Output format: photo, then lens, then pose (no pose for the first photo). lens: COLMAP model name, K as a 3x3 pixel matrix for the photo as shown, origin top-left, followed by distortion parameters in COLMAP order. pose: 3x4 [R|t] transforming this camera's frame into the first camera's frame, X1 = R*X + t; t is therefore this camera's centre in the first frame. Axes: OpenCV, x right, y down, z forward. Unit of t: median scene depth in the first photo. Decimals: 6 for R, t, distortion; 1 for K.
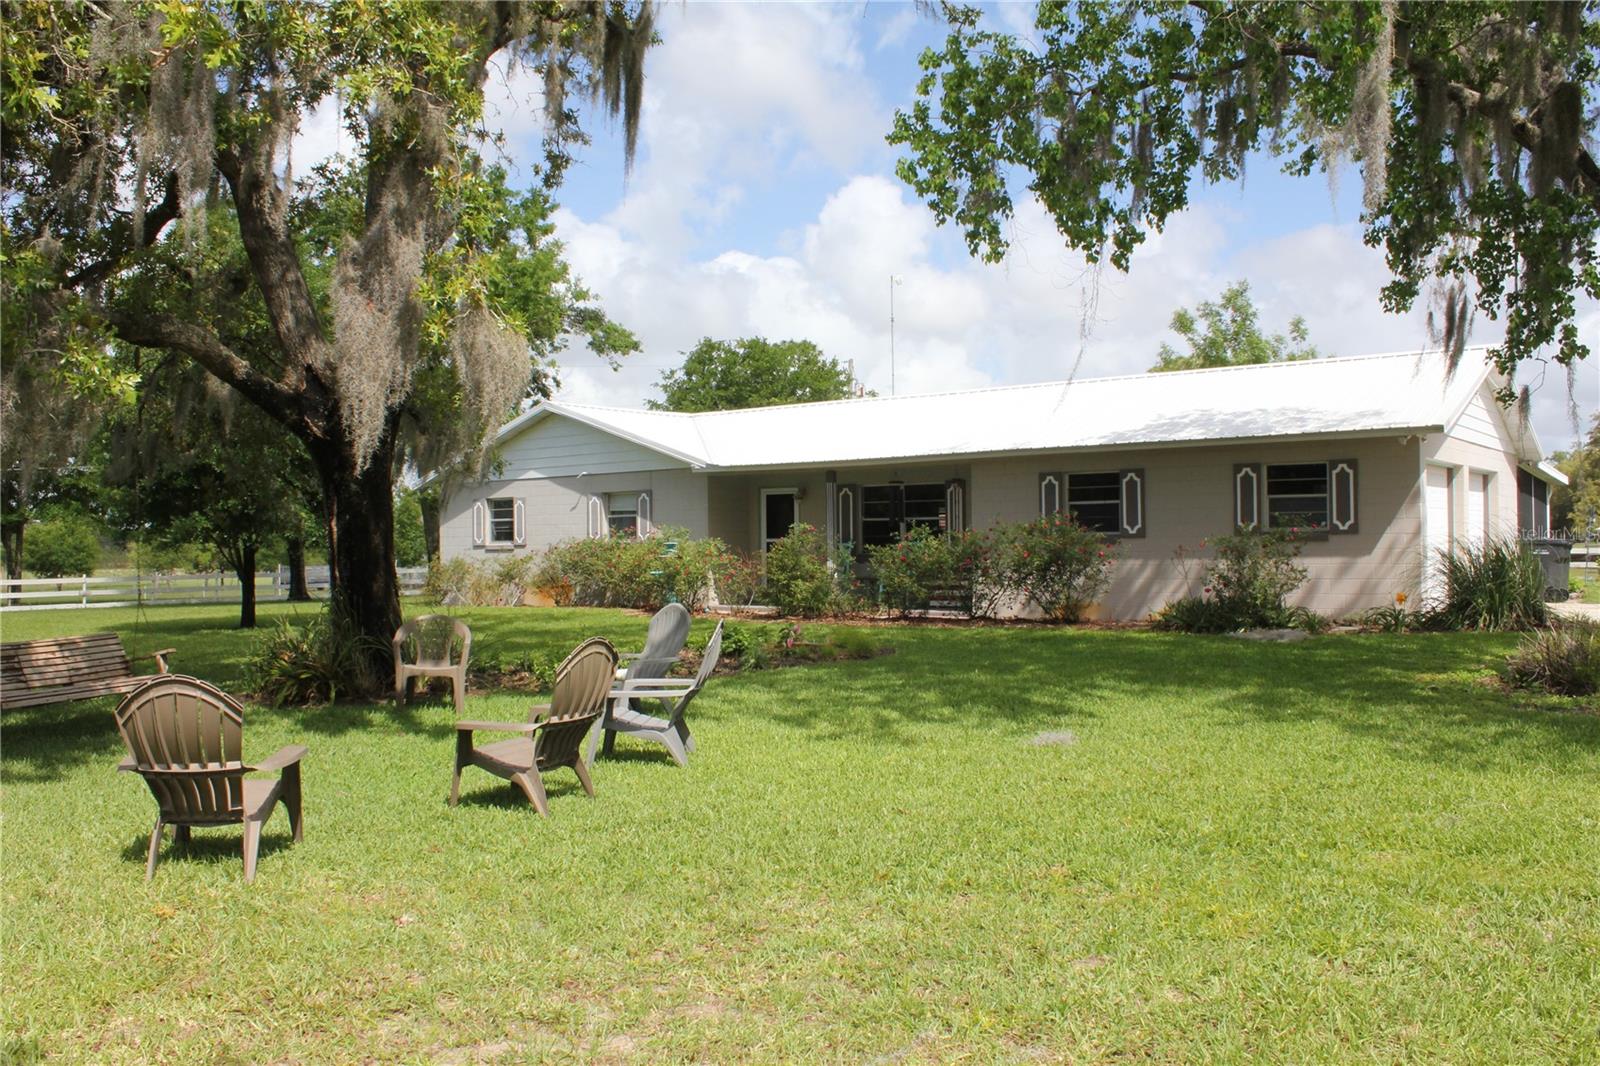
lens RADIAL K [[1342.0, 0, 827.3], [0, 1342.0, 534.5], [0, 0, 1]] dist [-0.175341, 0.149942]
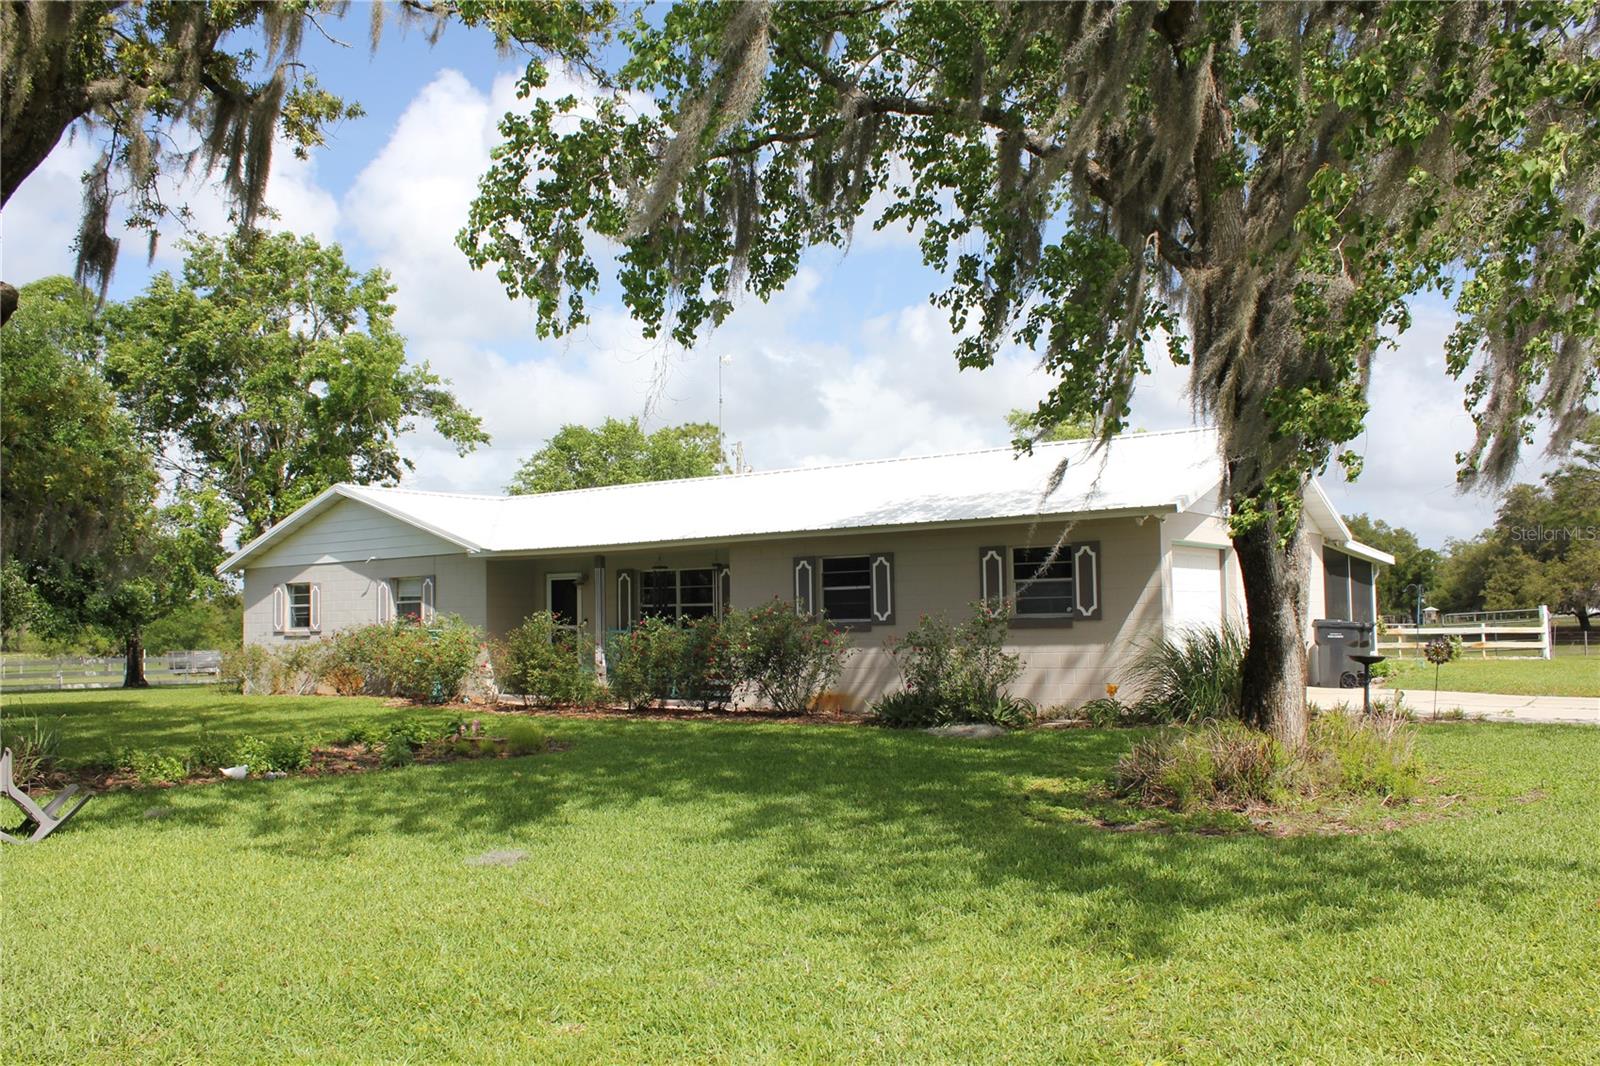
lens RADIAL K [[1345.1, 0, 799.8], [0, 1345.1, 544.0], [0, 0, 1]] dist [-0.170562, 0.160479]
pose [[0.999862, -0.003029, 0.016321, 0.147903], [0.003901, 0.998551, -0.053676, -0.003867], [-0.016134, 0.053733, 0.998425, 0.032895]]
